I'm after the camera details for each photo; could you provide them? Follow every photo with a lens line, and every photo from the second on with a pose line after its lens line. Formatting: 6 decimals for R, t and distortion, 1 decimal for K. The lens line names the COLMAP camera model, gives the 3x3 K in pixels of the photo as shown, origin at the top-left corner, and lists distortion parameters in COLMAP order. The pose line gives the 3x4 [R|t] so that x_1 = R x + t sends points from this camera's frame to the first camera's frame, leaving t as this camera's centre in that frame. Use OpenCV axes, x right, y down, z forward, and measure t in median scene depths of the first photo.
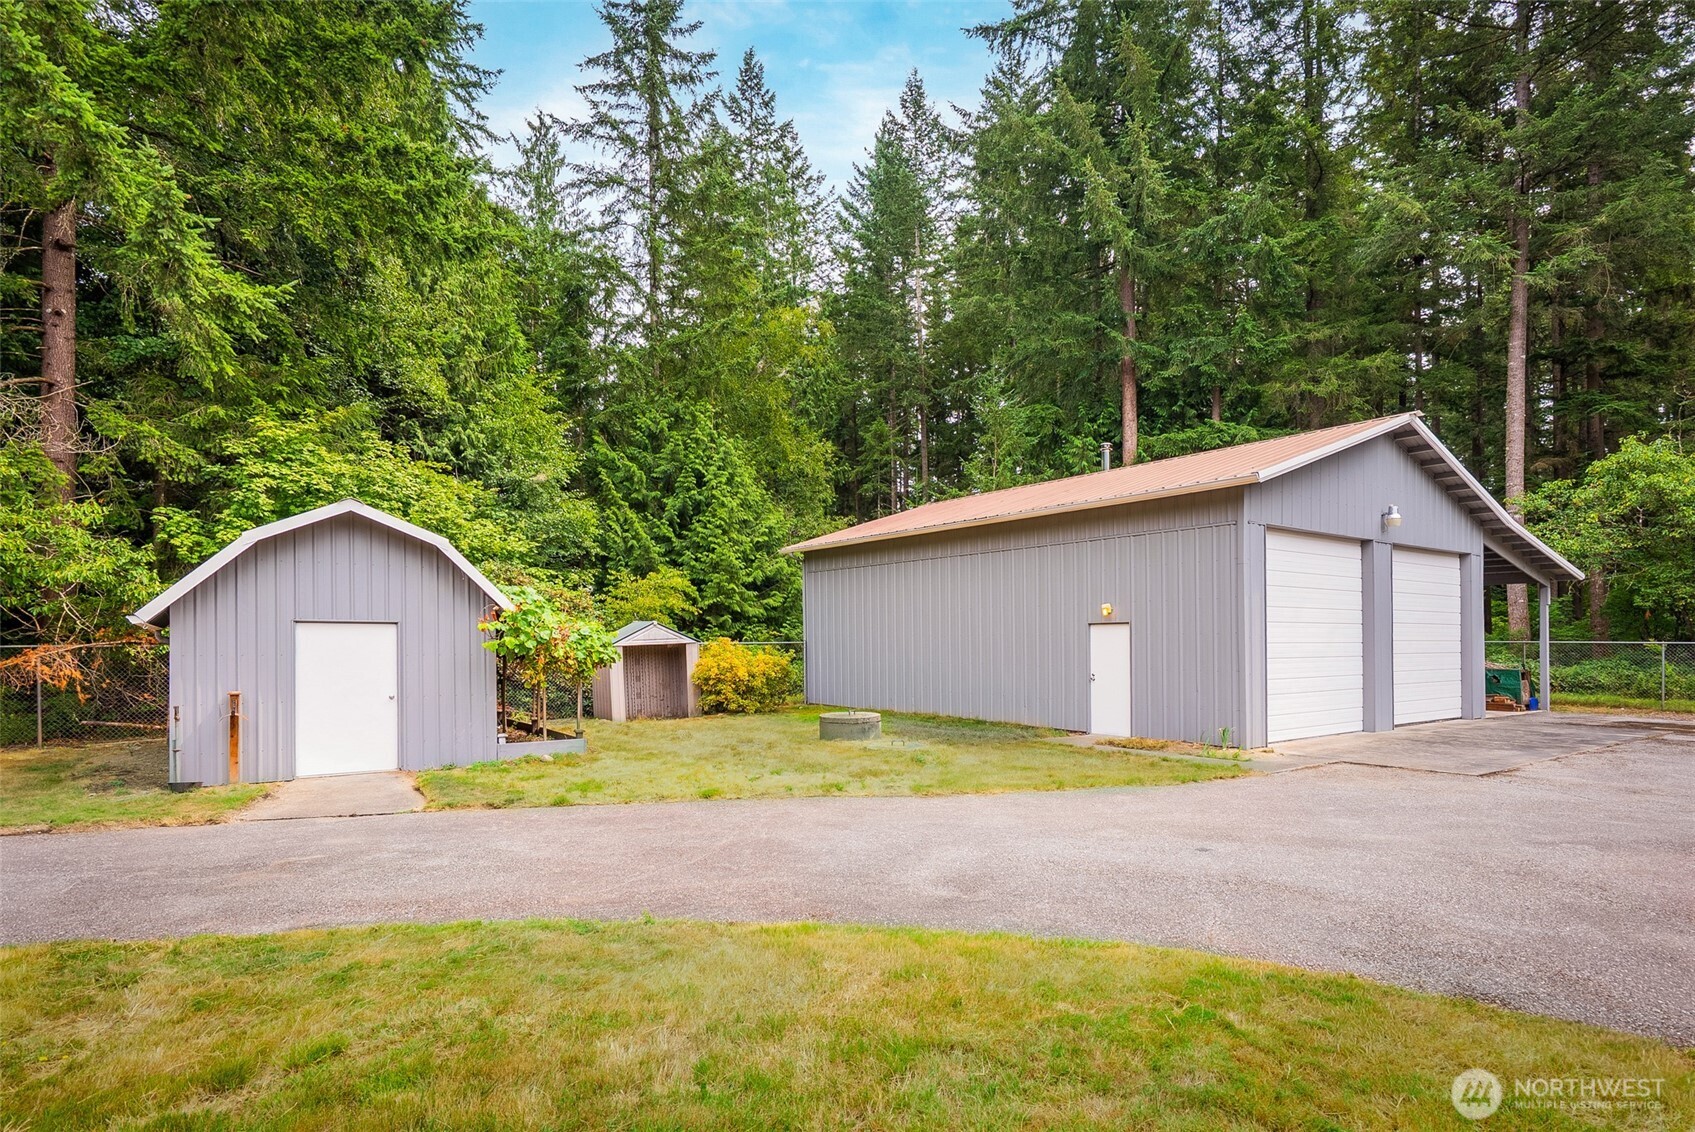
lens RADIAL K [[916.6, 0, 856.5], [0, 916.6, 645.6], [0, 0, 1]] dist [-0.000452, -0.000059]
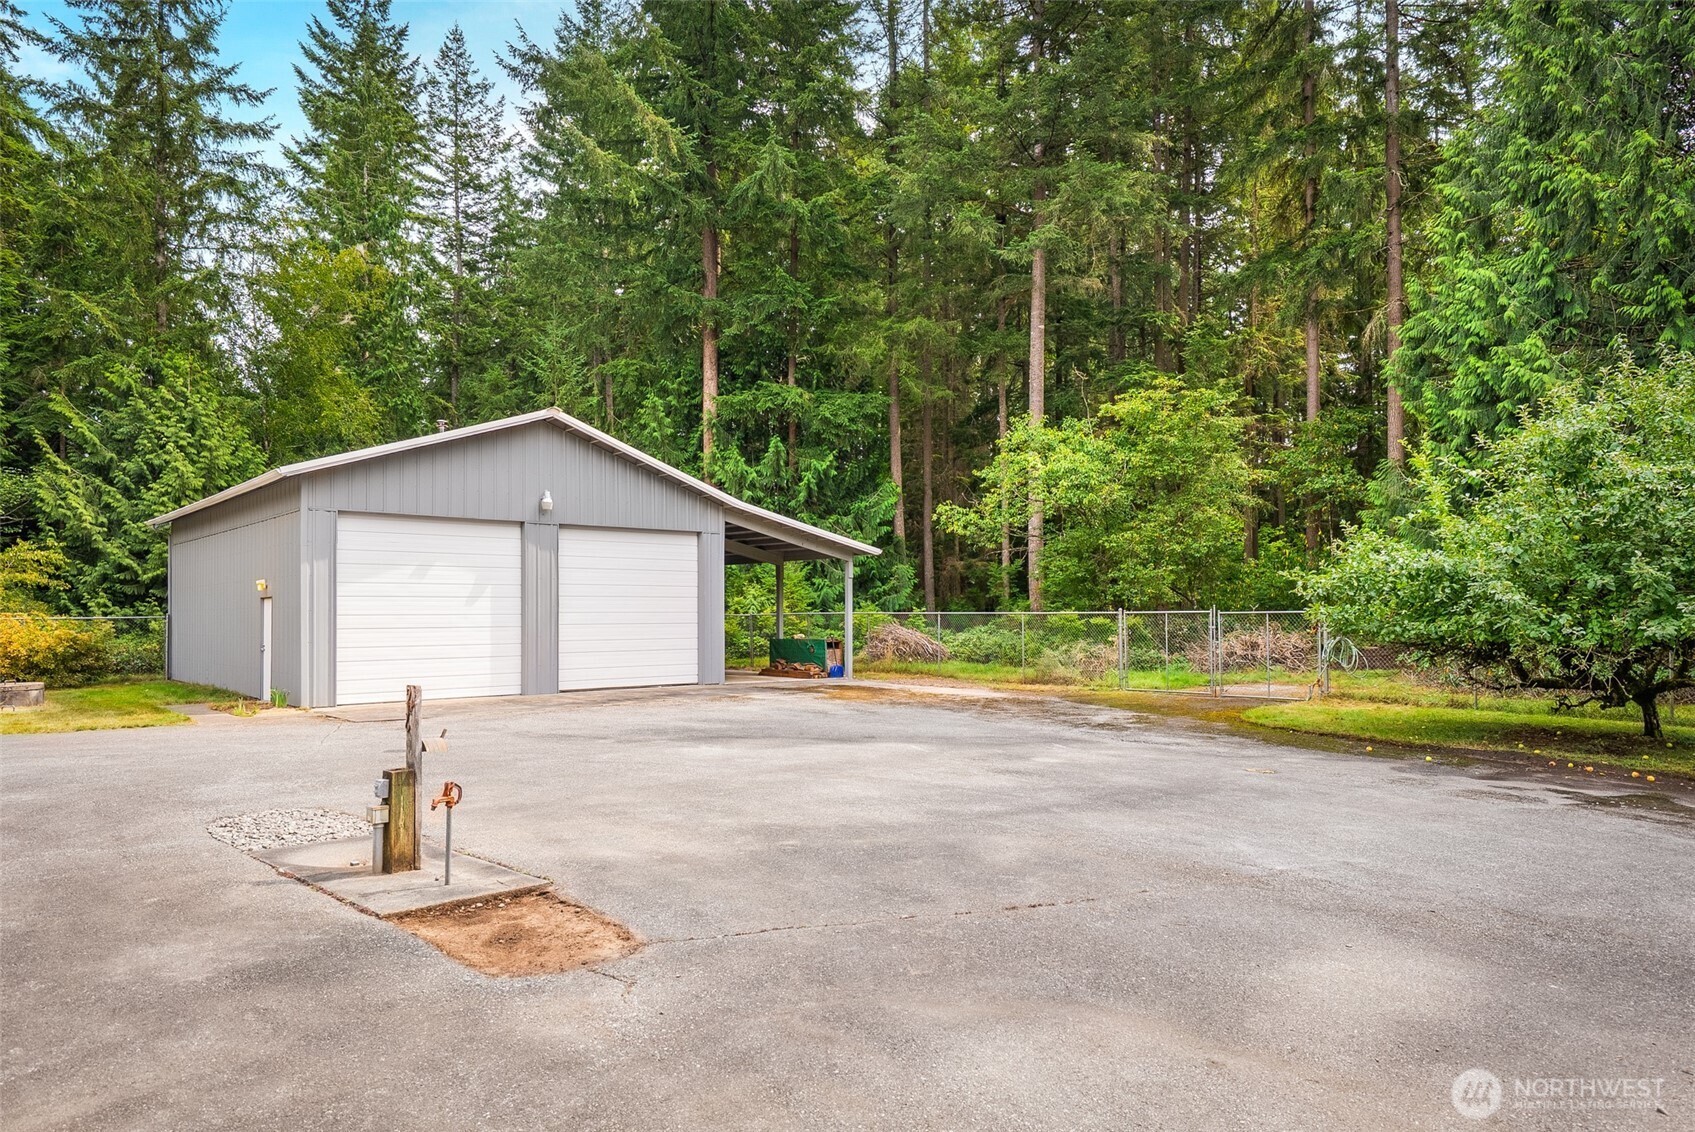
lens RADIAL K [[1057.2, 0, 848.3], [0, 1057.2, 608.1], [0, 0, 1]] dist [0.027250, -0.000634]
pose [[0.994644, -0.011232, 0.102745, 0.358064], [0.011161, 0.999937, 0.001268, -0.002699], [-0.102753, -0.000114, 0.994707, -0.144579]]
